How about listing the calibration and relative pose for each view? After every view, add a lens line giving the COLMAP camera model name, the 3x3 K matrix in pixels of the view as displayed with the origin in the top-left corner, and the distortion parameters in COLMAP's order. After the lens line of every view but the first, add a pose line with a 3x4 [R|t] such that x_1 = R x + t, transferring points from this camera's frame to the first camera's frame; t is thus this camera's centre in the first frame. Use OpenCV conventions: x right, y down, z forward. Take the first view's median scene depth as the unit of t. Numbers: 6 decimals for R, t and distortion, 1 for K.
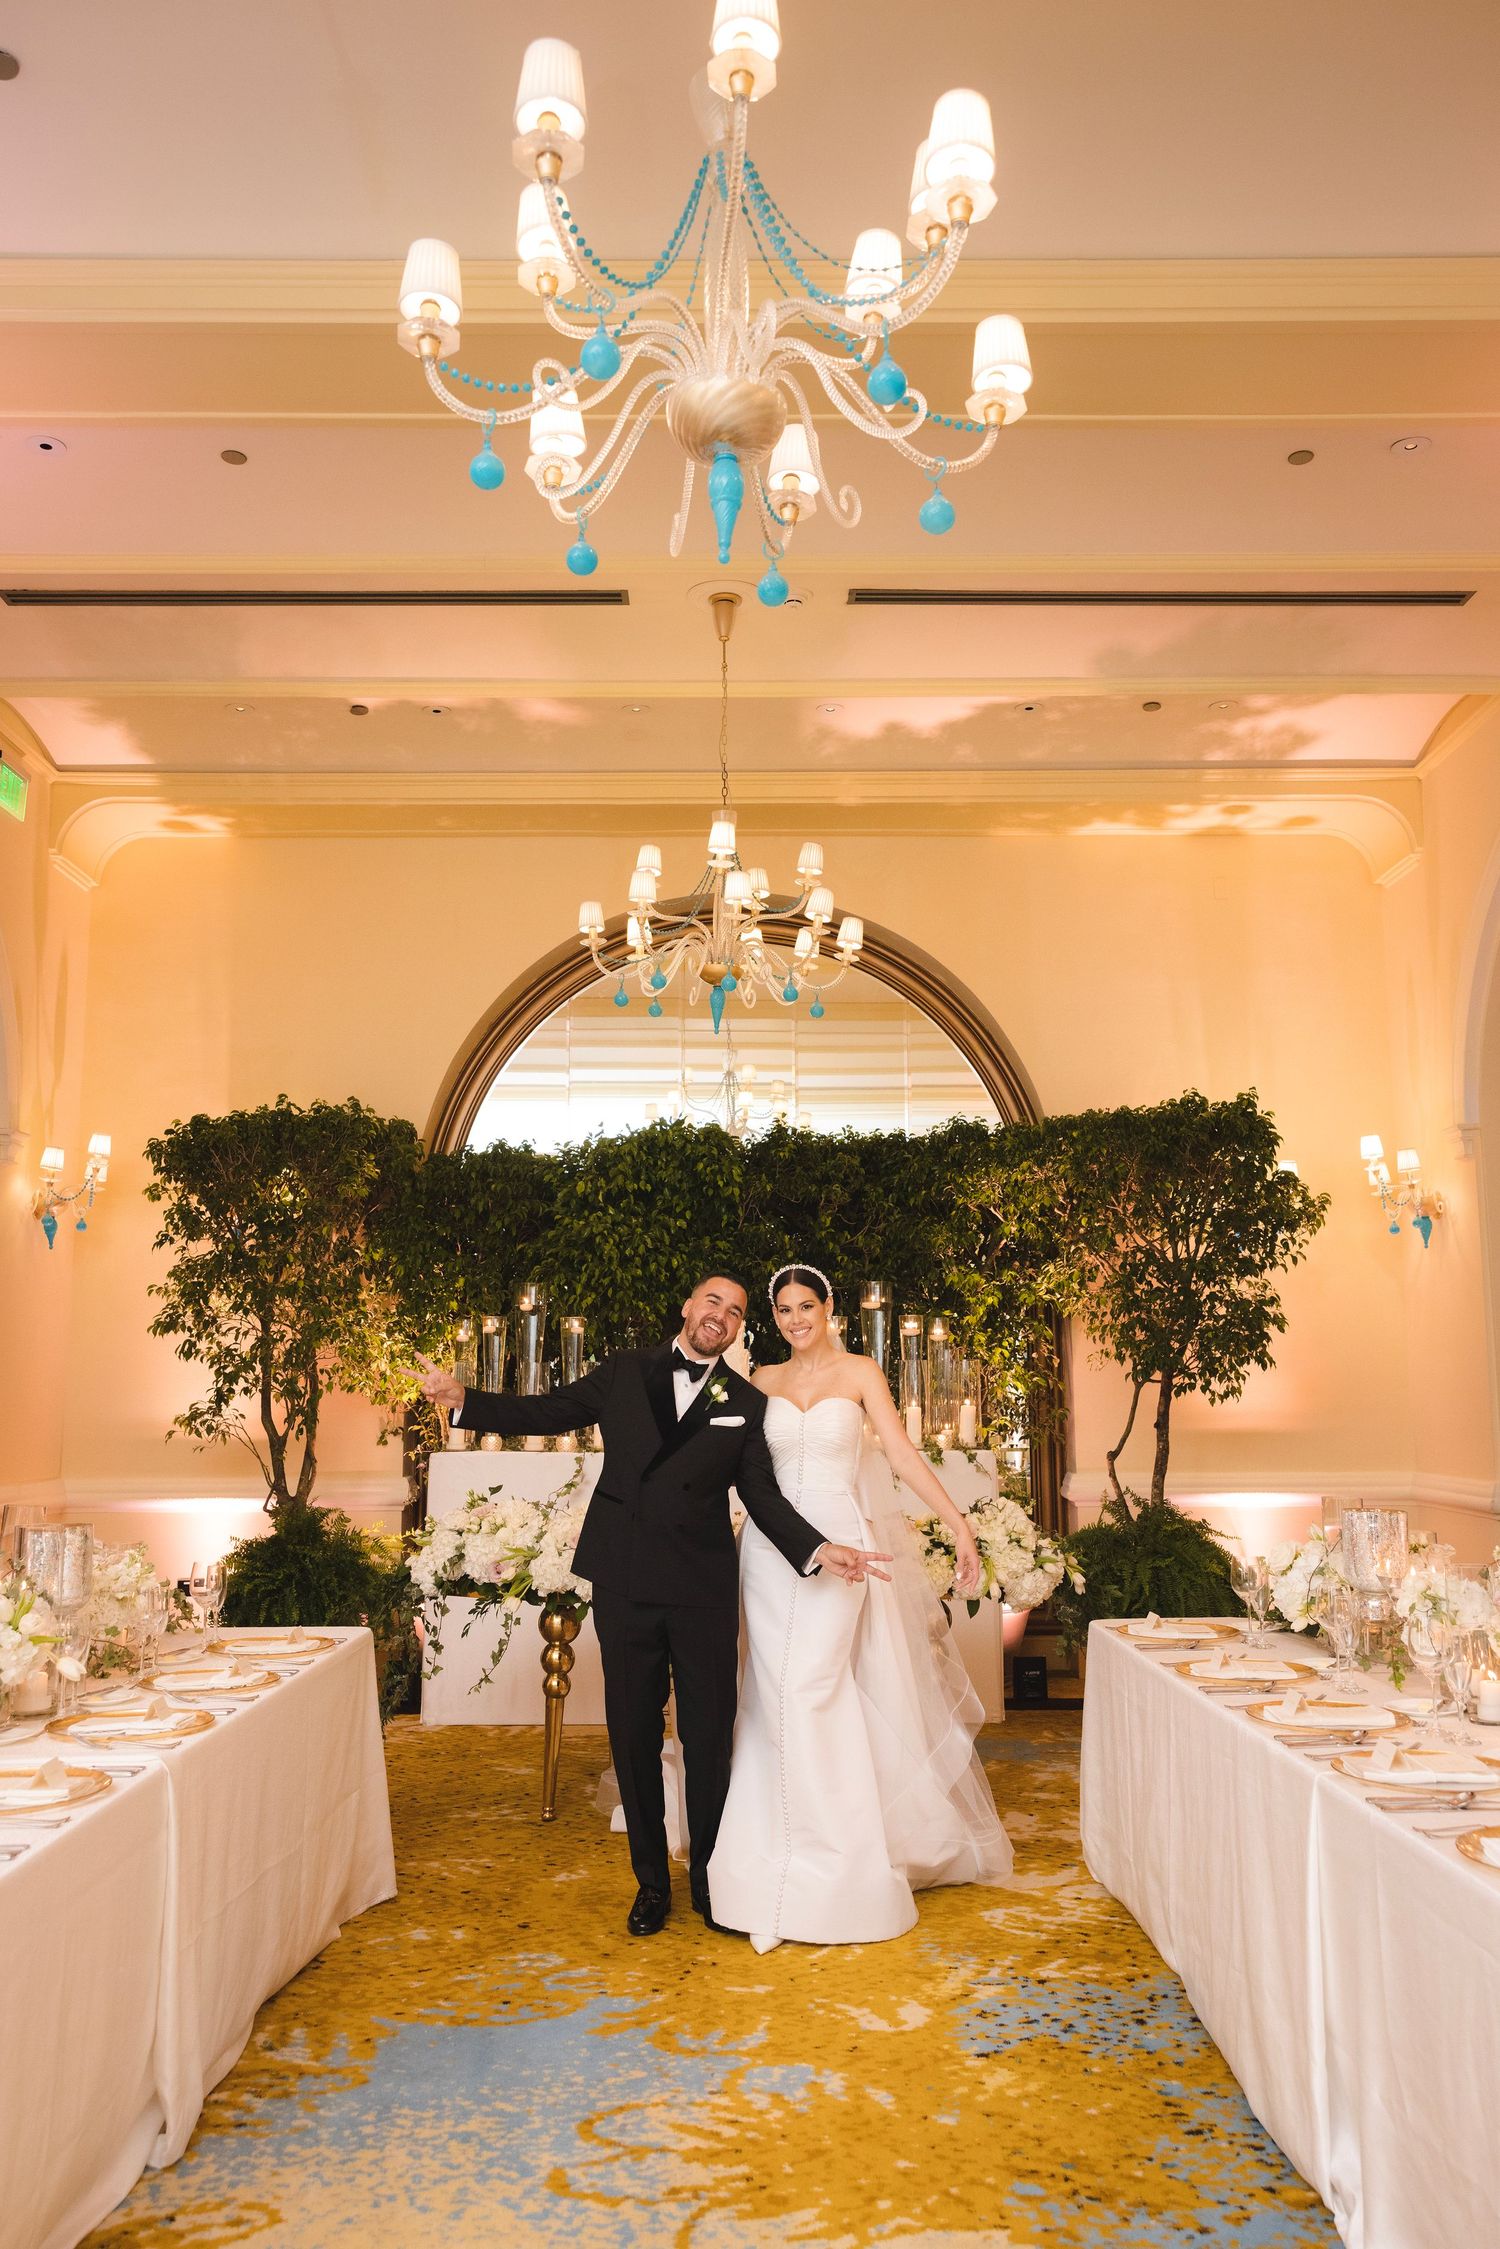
lens RADIAL K [[2203.0, 0, 751.6], [0, 2203.0, 1026.1], [0, 0, 1]] dist [0.009800, -0.003295]
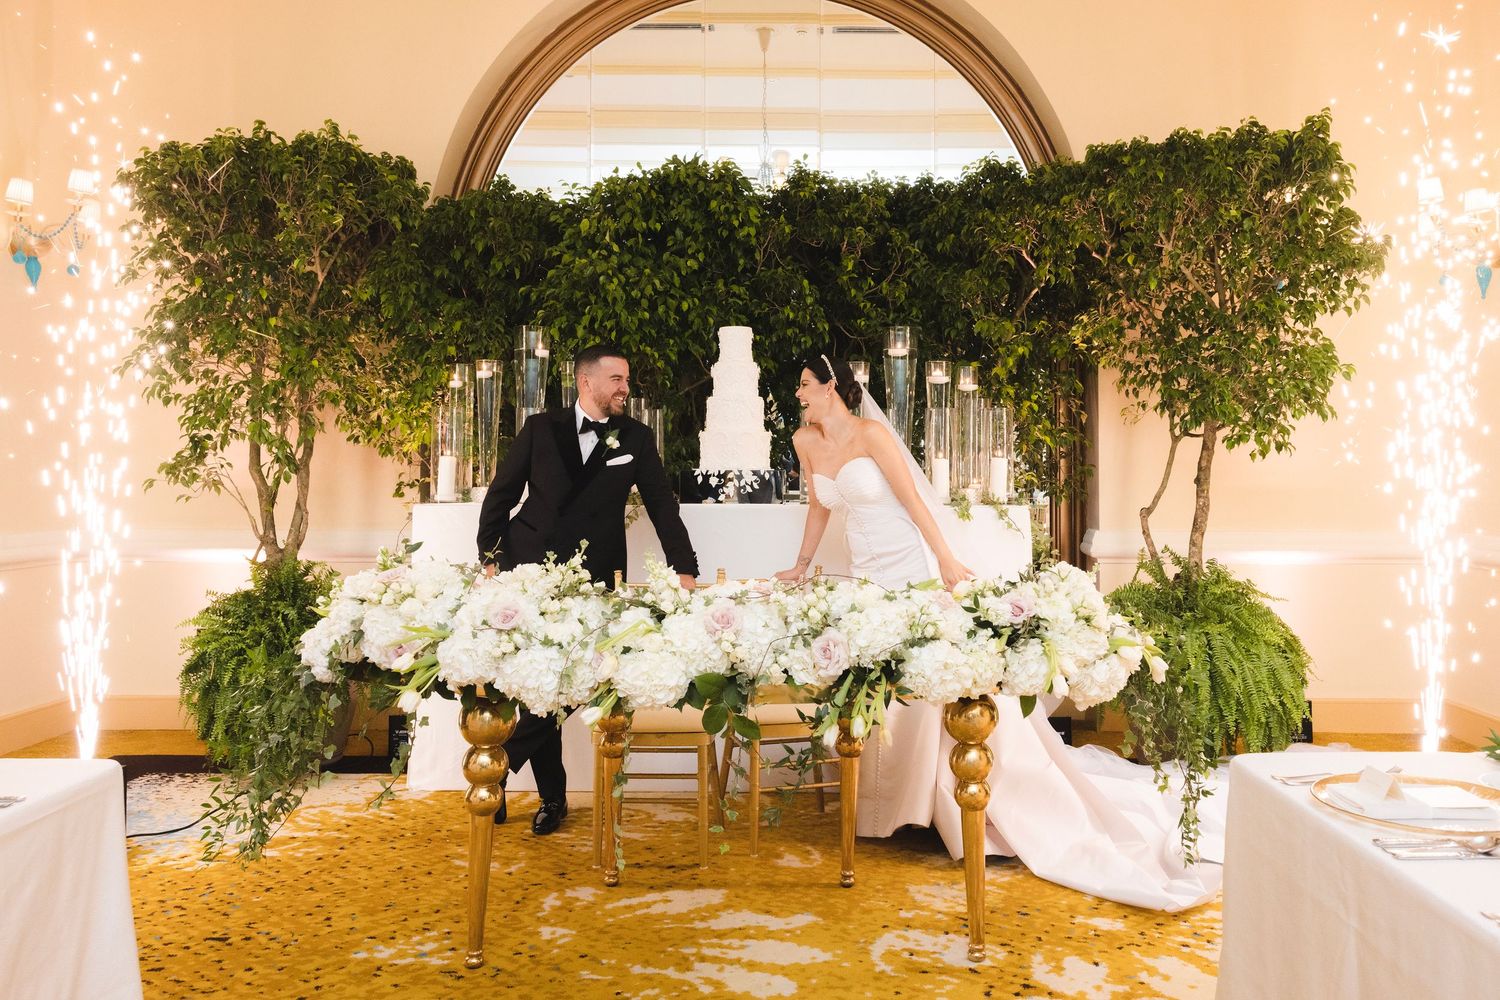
lens RADIAL K [[1179.8, 0, 839.5], [0, 1179.8, 474.0], [0, 0, 1]] dist [0.002313, 0.001291]
pose [[0.999850, 0.007140, 0.015807, 0.023896], [-0.009534, 0.987556, 0.156976, 0.102500], [-0.014490, -0.157104, 0.987476, 0.514579]]
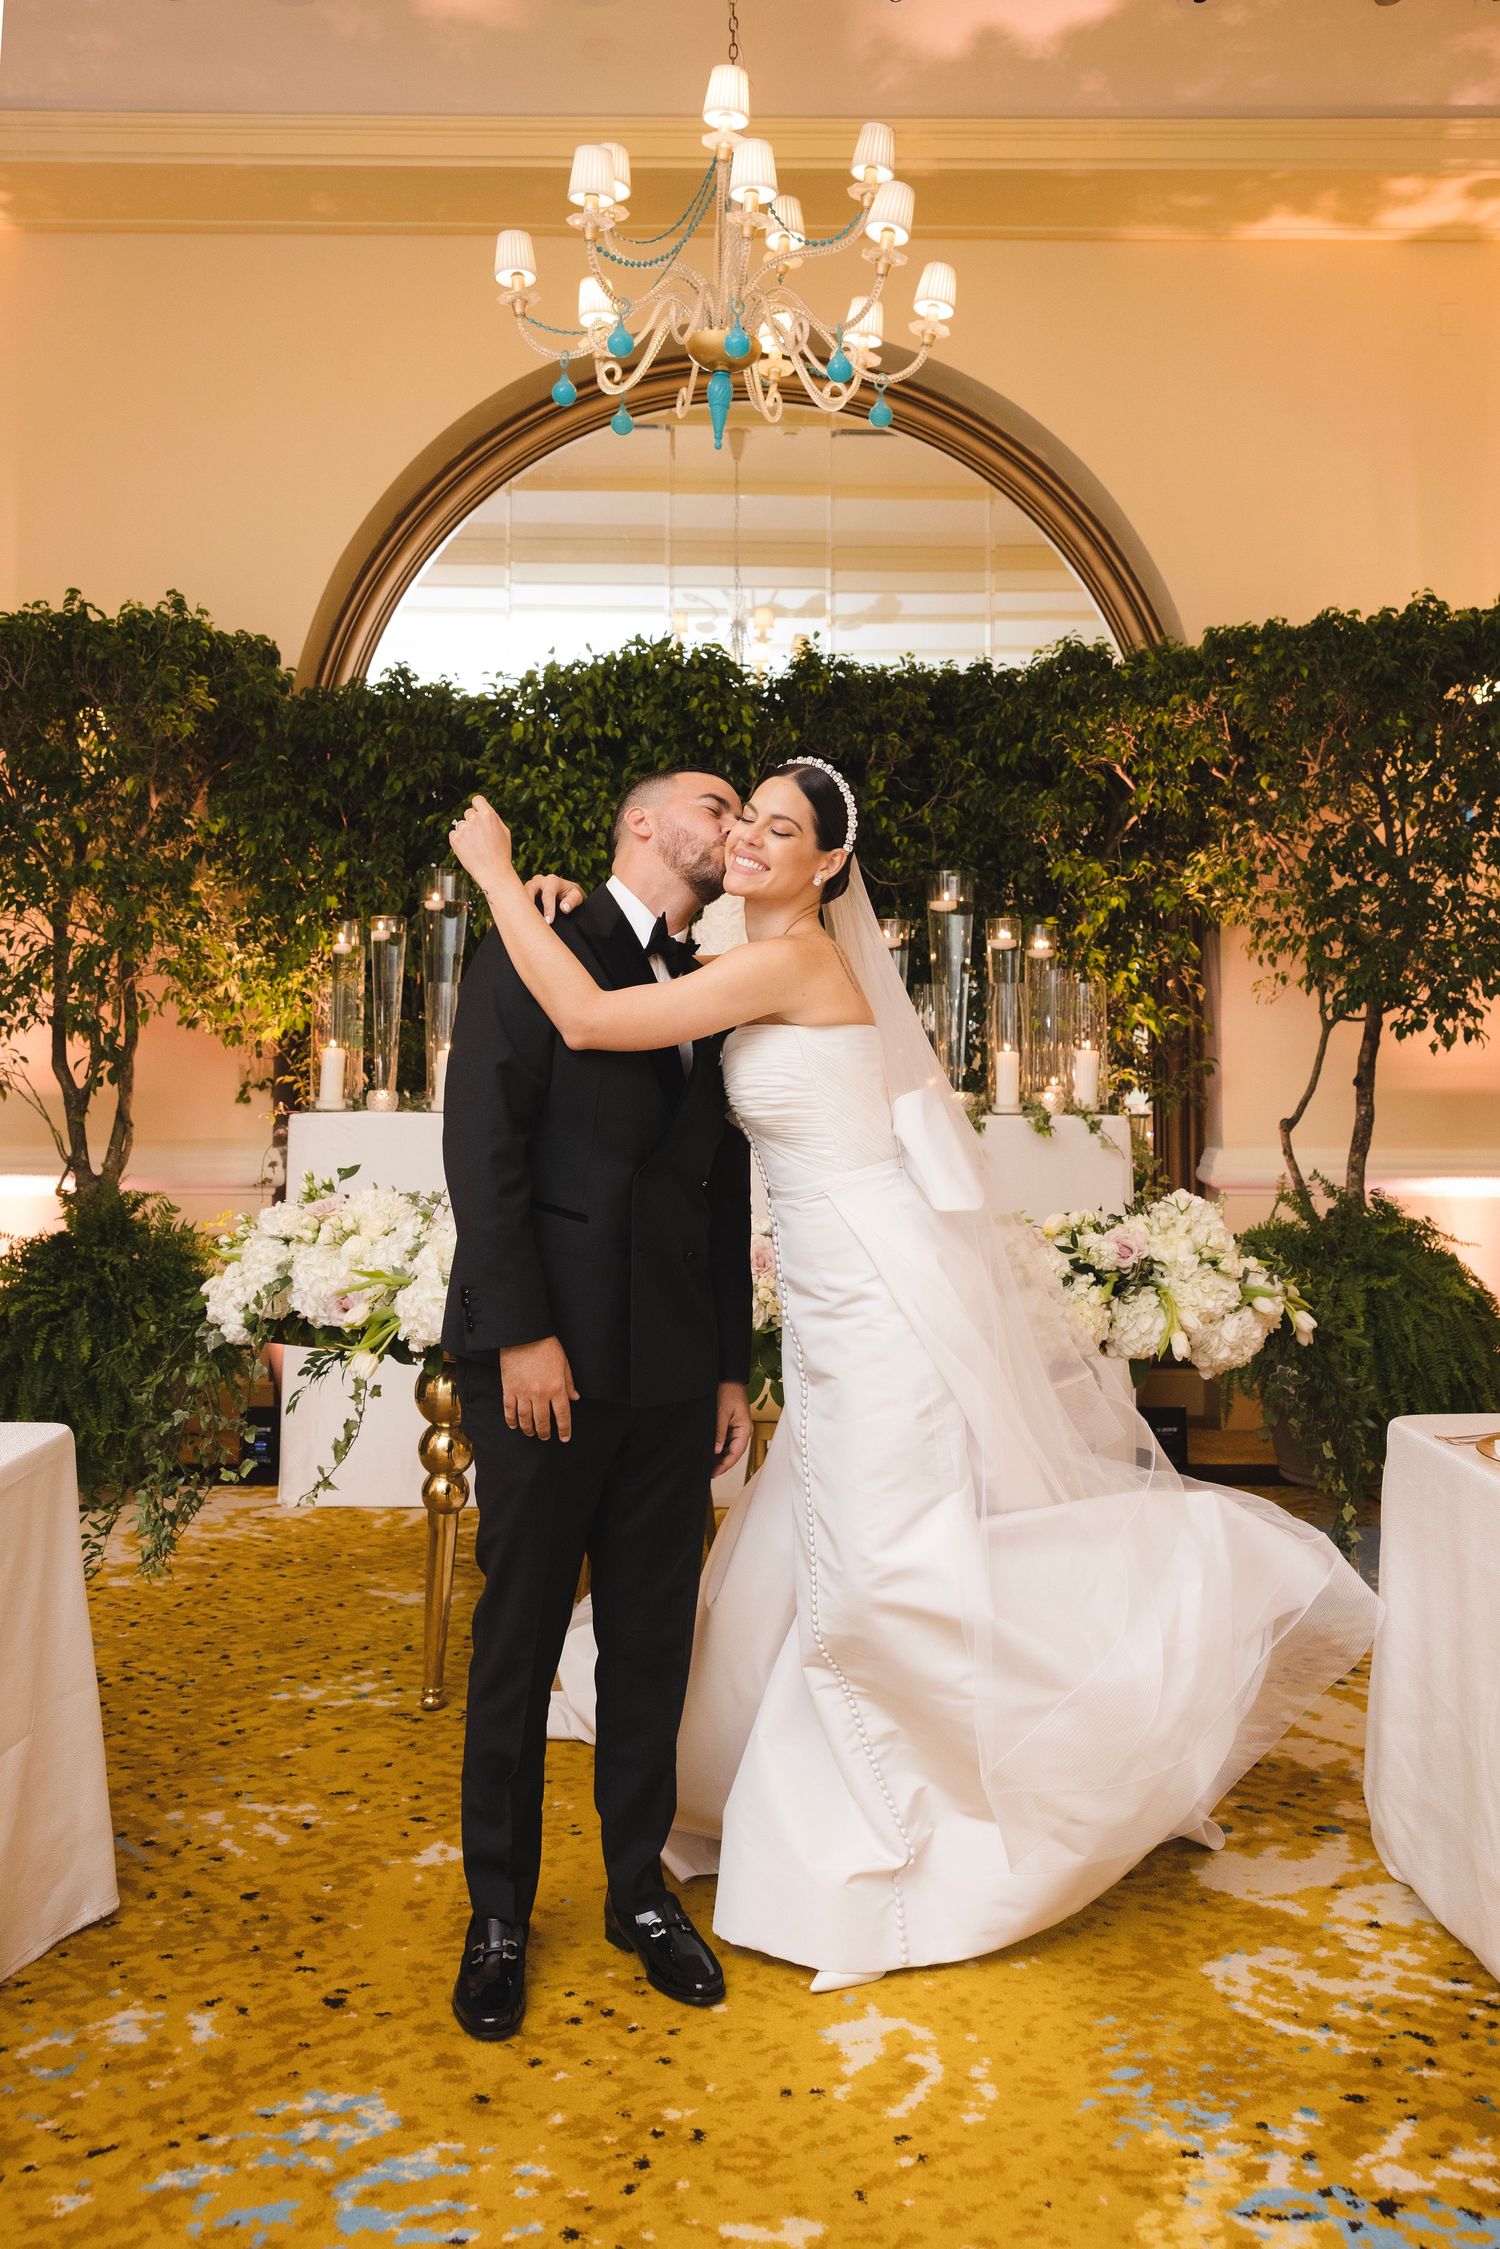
lens RADIAL K [[1950.3, 0, 794.2], [0, 1950.3, 1004.8], [0, 0, 1]] dist [0.002724, 0.002184]
pose [[0.999740, 0.008026, 0.021361, -0.004746], [-0.010737, 0.991460, 0.129967, 0.081614], [-0.020136, -0.130163, 0.991288, 0.411060]]
